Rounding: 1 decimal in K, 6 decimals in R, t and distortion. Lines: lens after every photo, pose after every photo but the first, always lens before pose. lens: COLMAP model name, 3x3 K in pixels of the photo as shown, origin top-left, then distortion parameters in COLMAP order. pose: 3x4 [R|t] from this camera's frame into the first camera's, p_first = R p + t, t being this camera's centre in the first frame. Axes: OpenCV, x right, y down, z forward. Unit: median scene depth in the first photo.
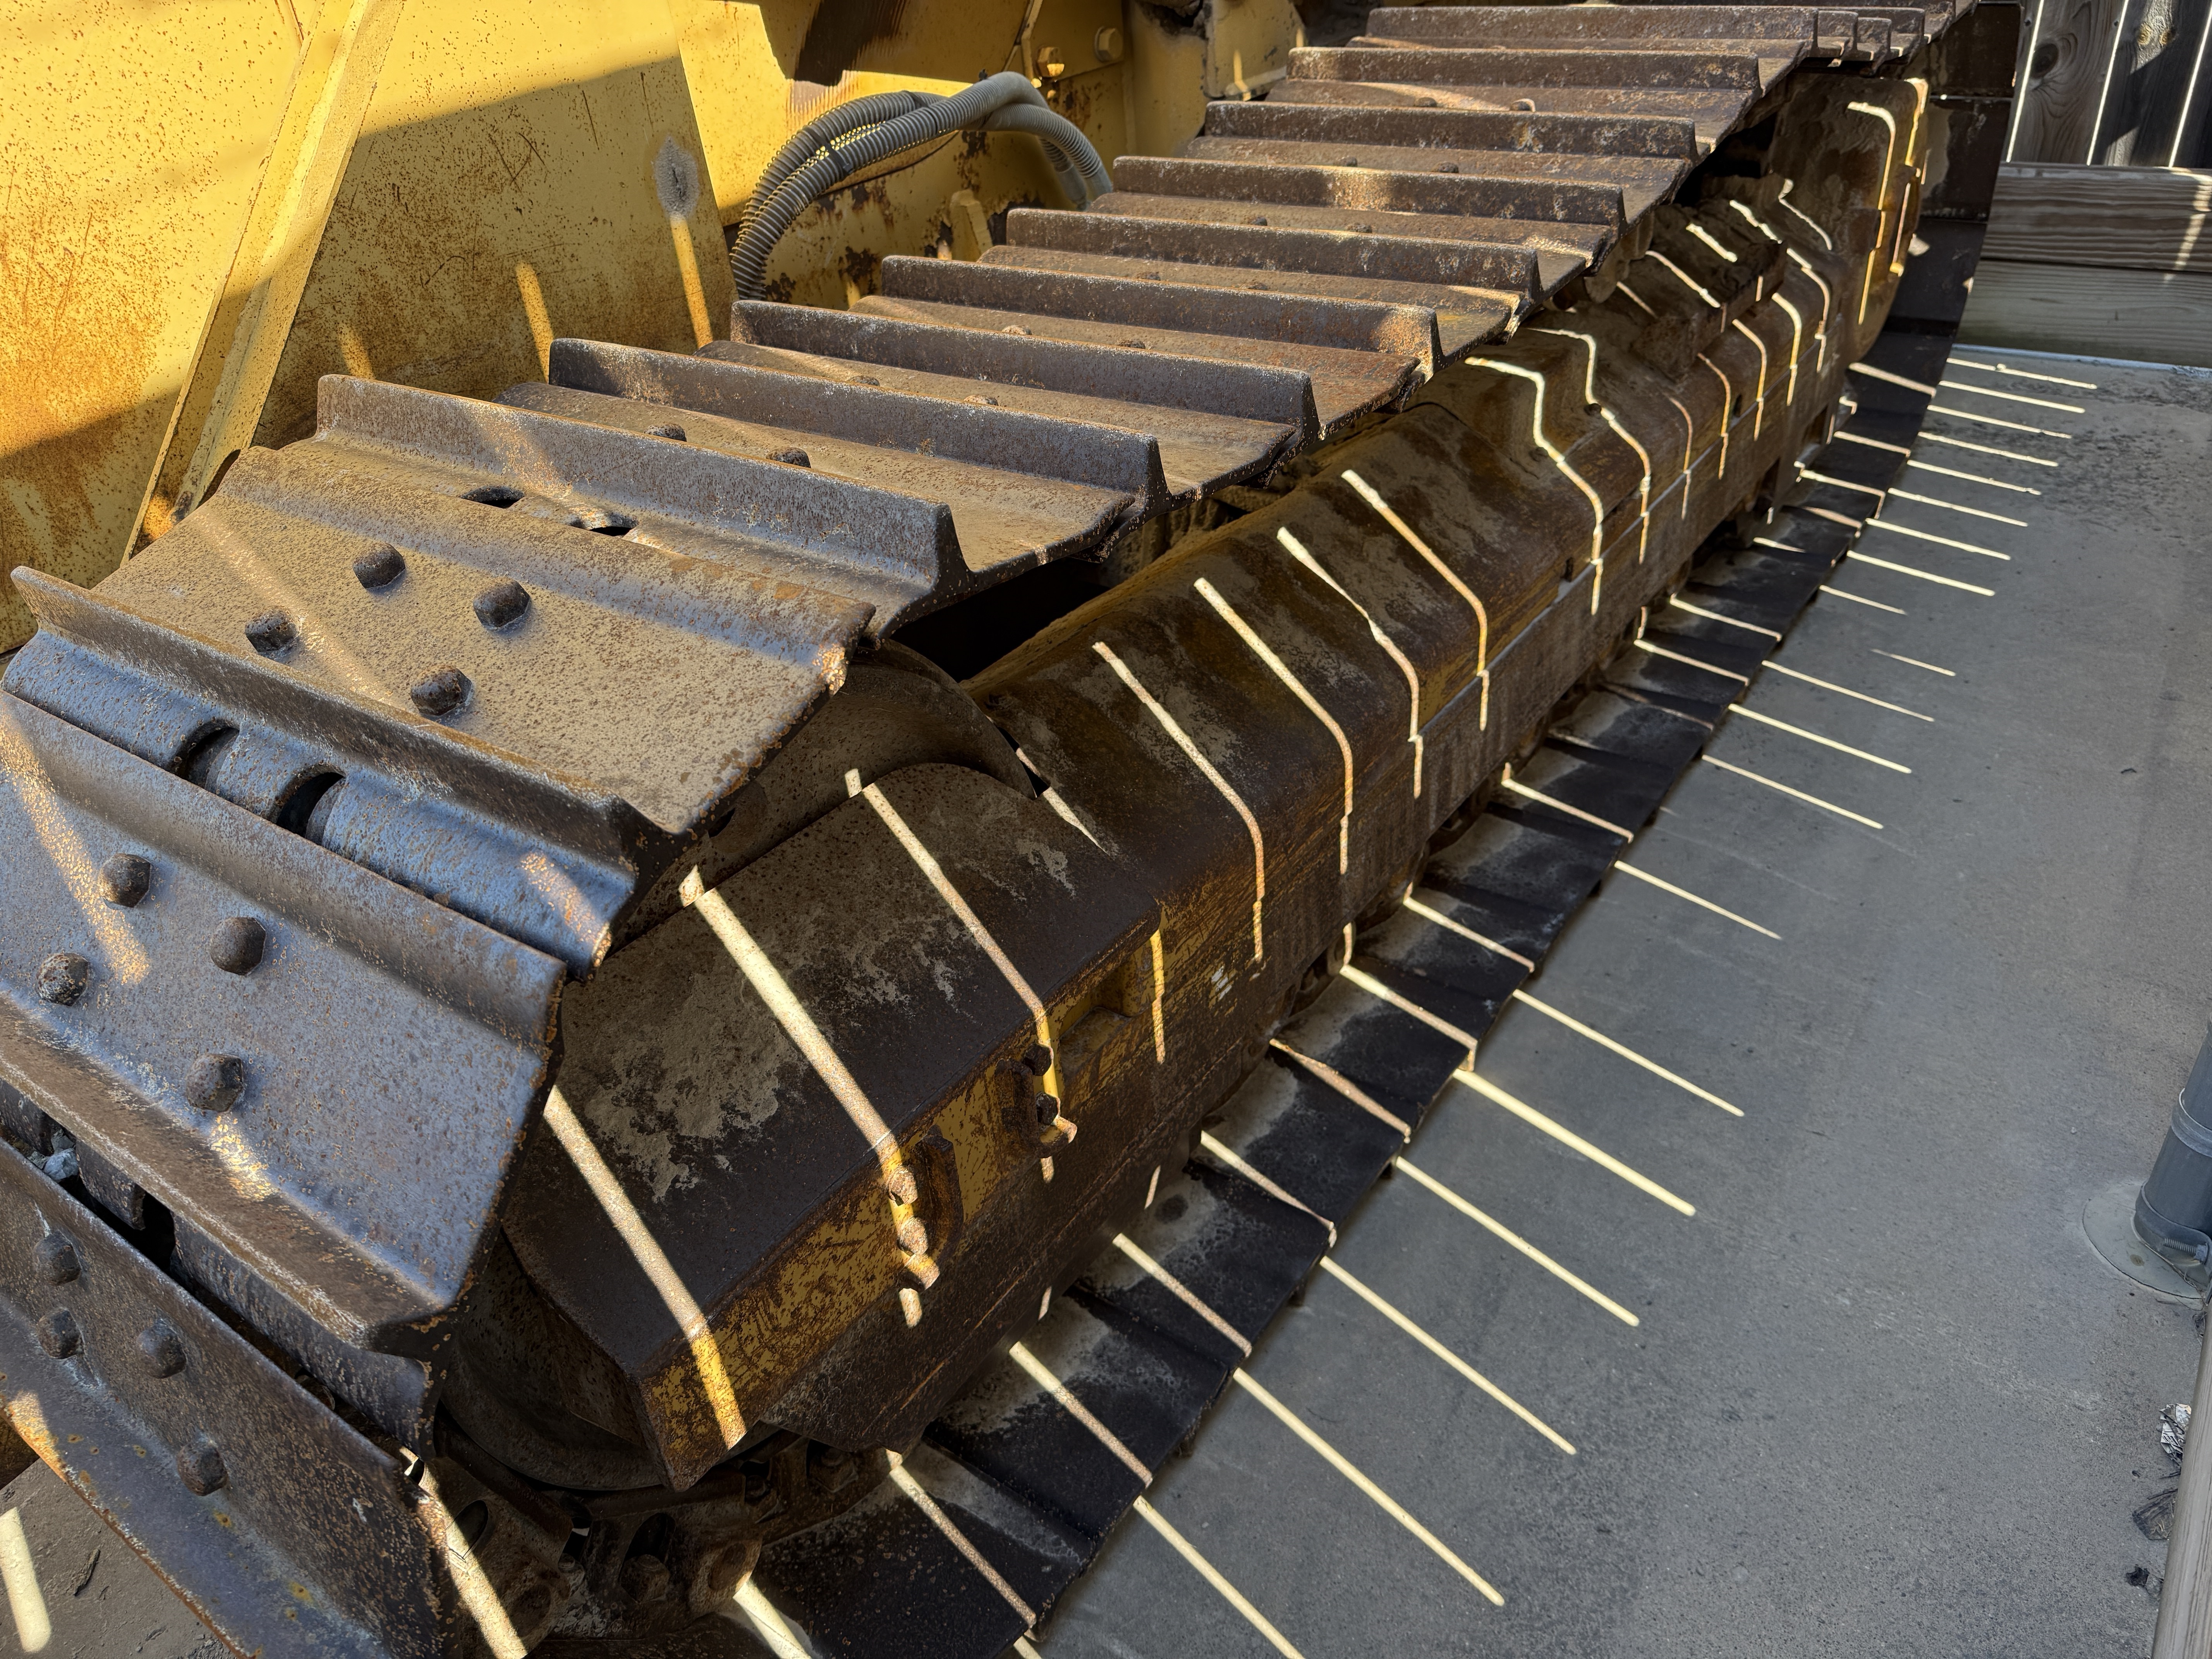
lens RADIAL K [[1558.1, 0, 1111.4], [0, 1558.1, 848.2], [0, 0, 1]] dist [0.168868, -0.345380]
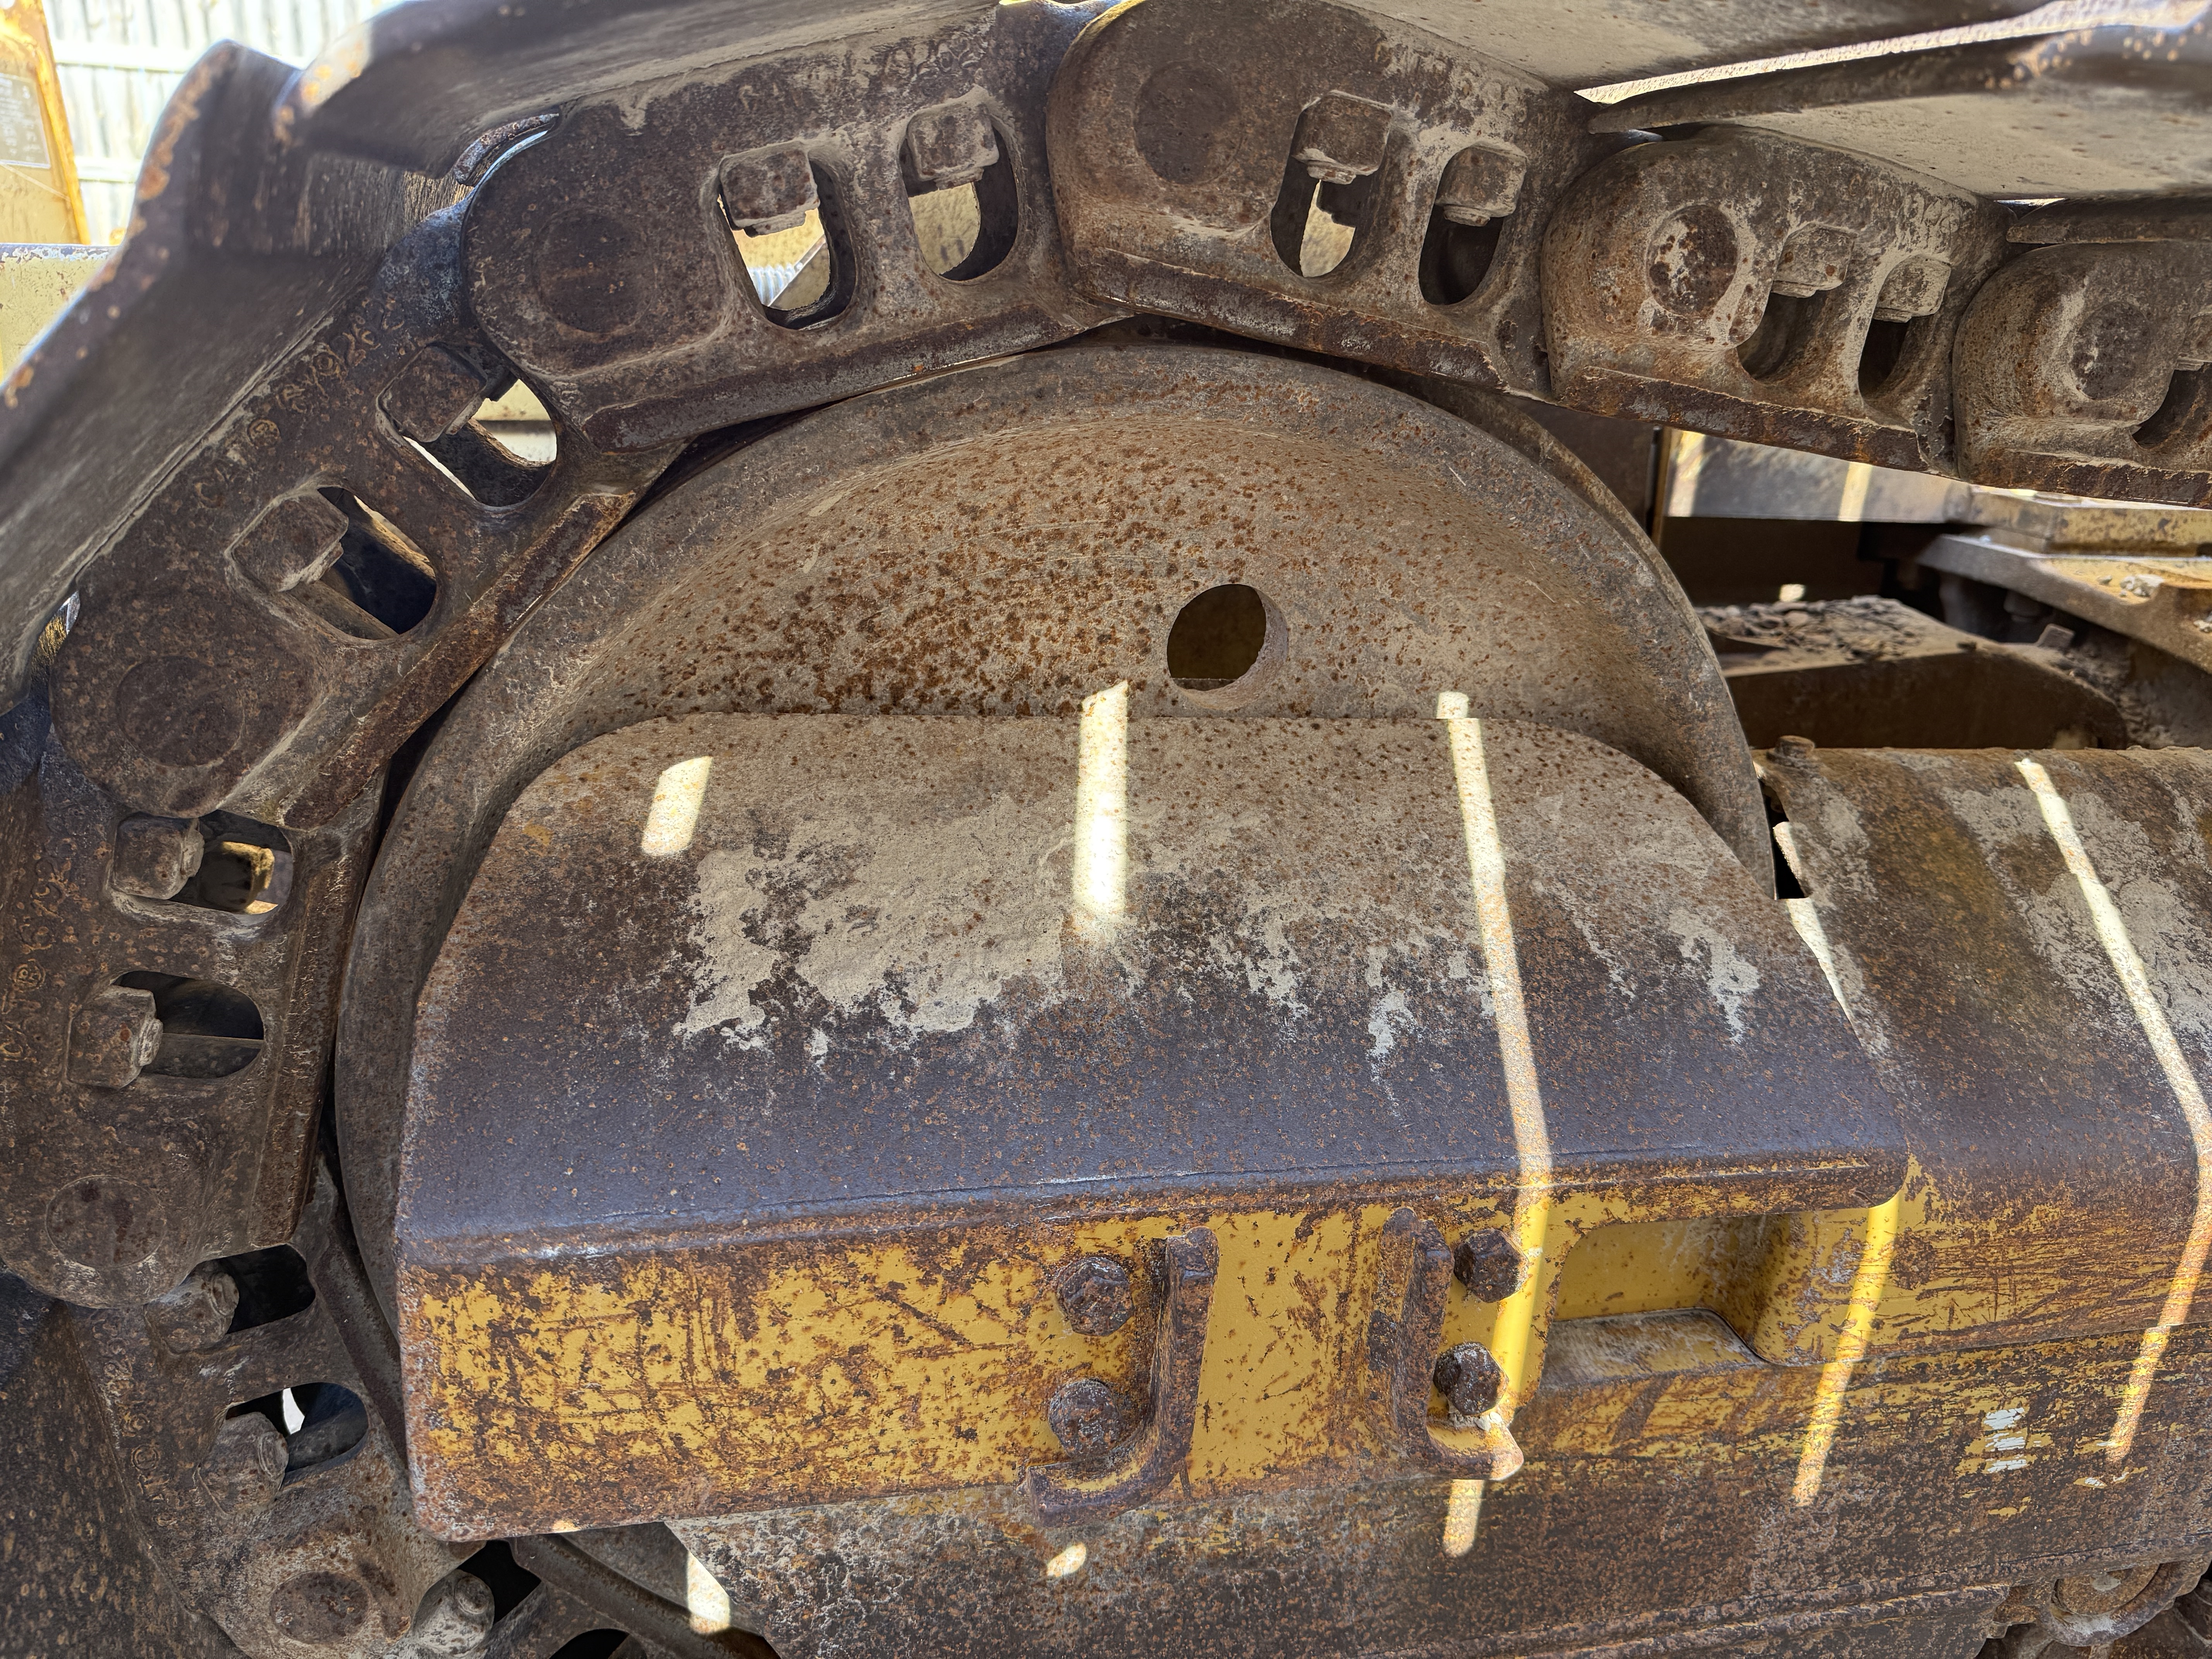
lens RADIAL K [[1558.1, 0, 1111.4], [0, 1558.1, 848.2], [0, 0, 1]] dist [0.168868, -0.345380]
pose [[0.742343, 0.344517, -0.574661, 0.100743], [-0.470696, 0.878538, -0.081346, 0.114739], [0.476837, 0.330877, 0.814339, 0.493933]]
